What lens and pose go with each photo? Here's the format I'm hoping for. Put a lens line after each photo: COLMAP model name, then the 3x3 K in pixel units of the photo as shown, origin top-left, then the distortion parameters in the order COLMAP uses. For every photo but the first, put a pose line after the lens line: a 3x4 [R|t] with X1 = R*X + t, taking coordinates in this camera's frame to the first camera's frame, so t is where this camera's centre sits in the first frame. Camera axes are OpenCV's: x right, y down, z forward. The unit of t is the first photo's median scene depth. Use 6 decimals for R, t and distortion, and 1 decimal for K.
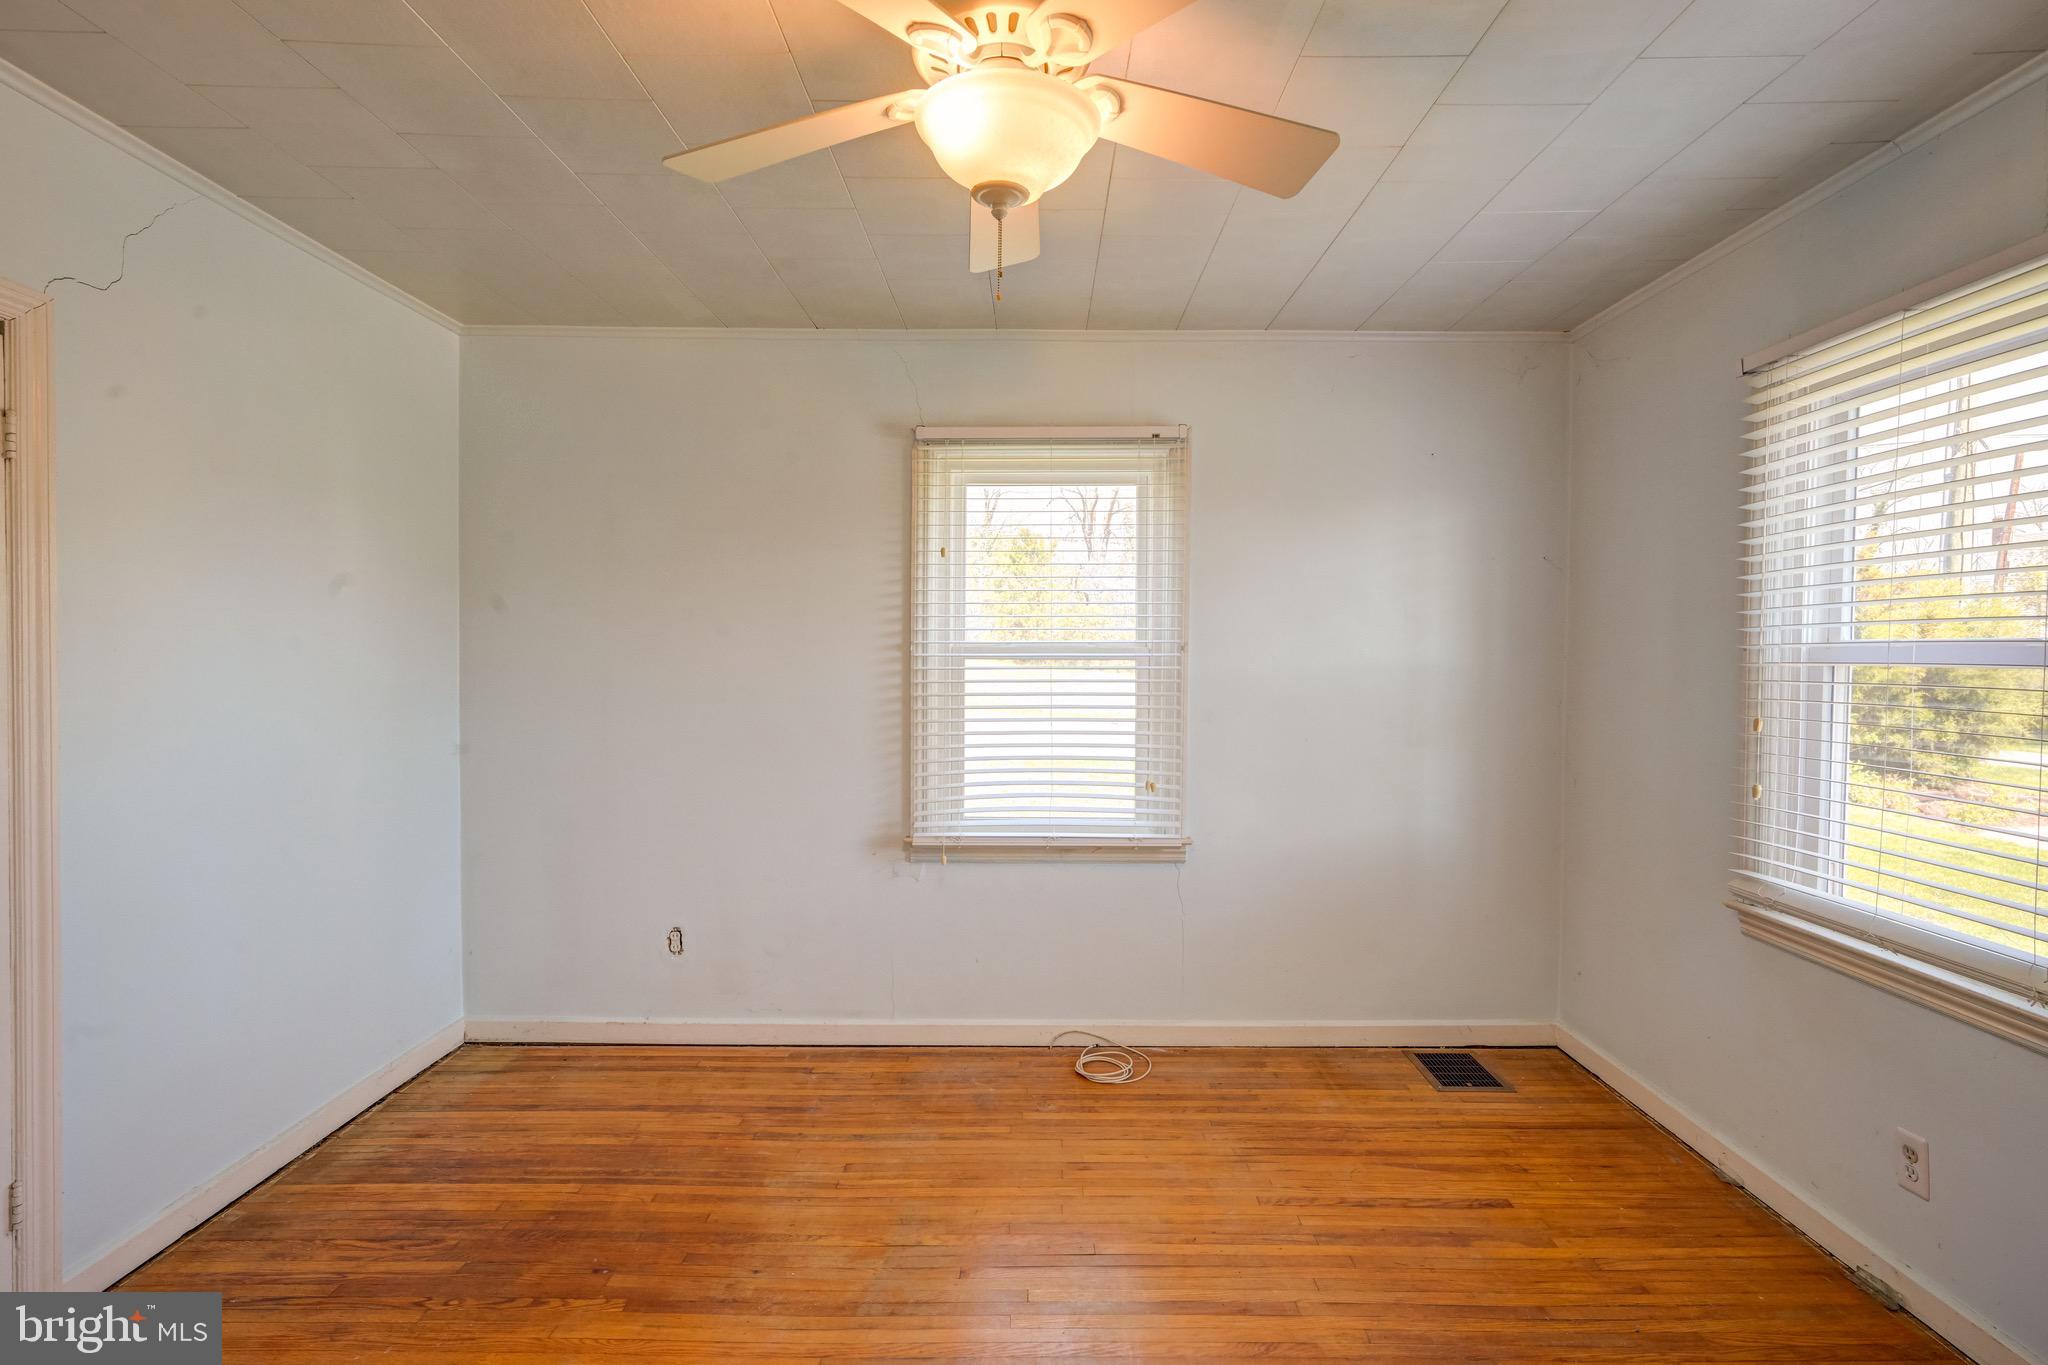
lens RADIAL K [[949.8, 0, 1029.3], [0, 949.8, 671.5], [0, 0, 1]] dist [0.005733, 0.000818]
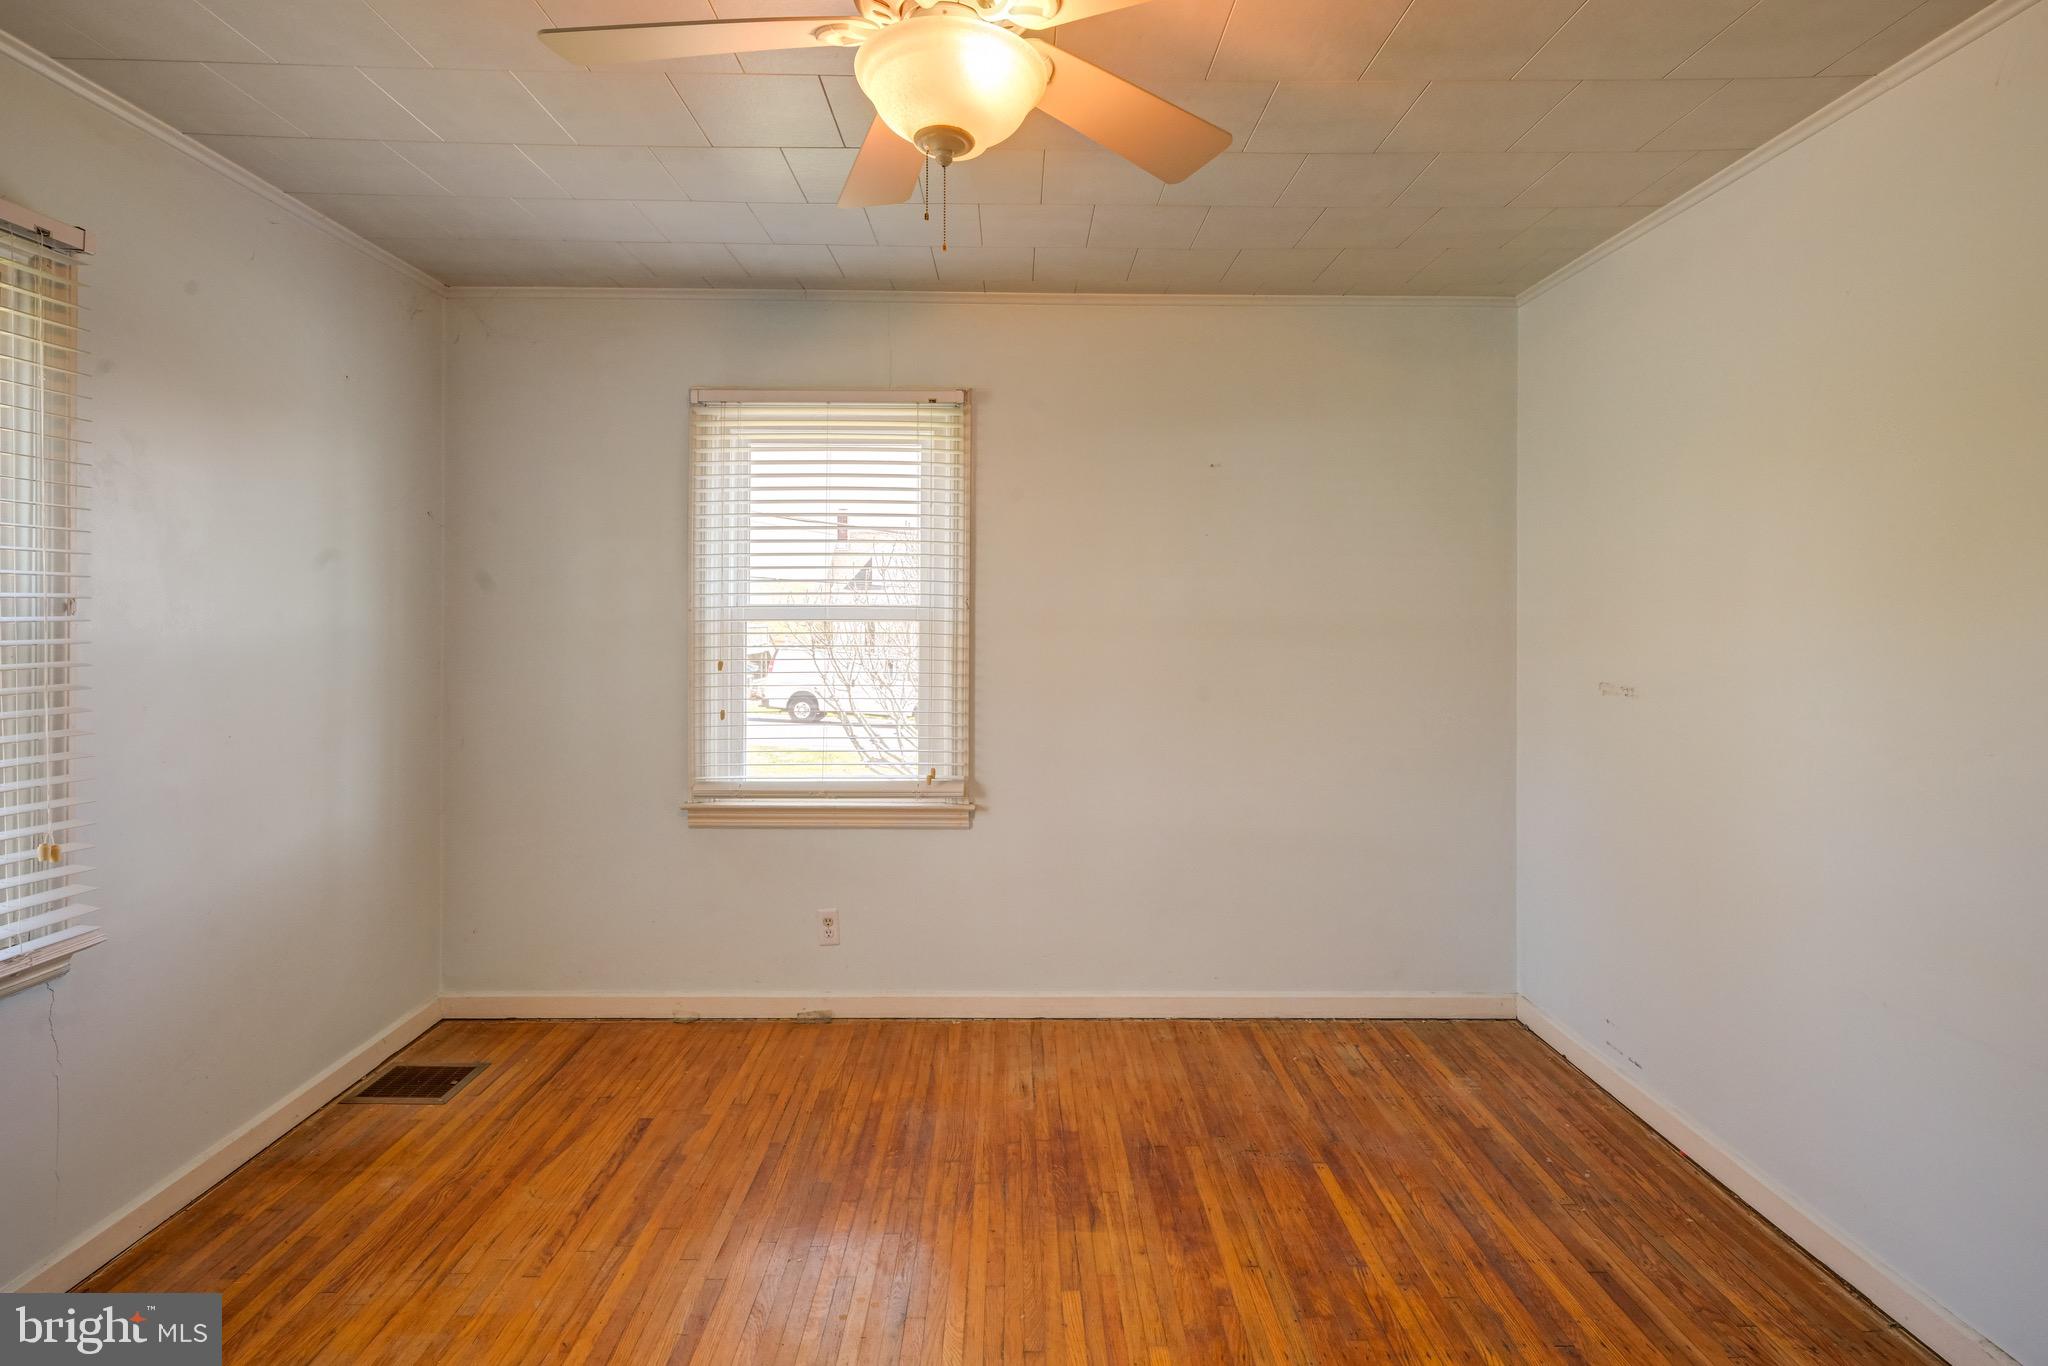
lens RADIAL K [[949.8, 0, 1052.0], [0, 949.8, 614.6], [0, 0, 1]] dist [0.005733, 0.000818]
pose [[-0.011230, -0.009149, 0.999895, -0.498207], [0.020945, 0.999737, 0.009383, -0.014785], [-0.999718, 0.021048, -0.011036, 0.460635]]
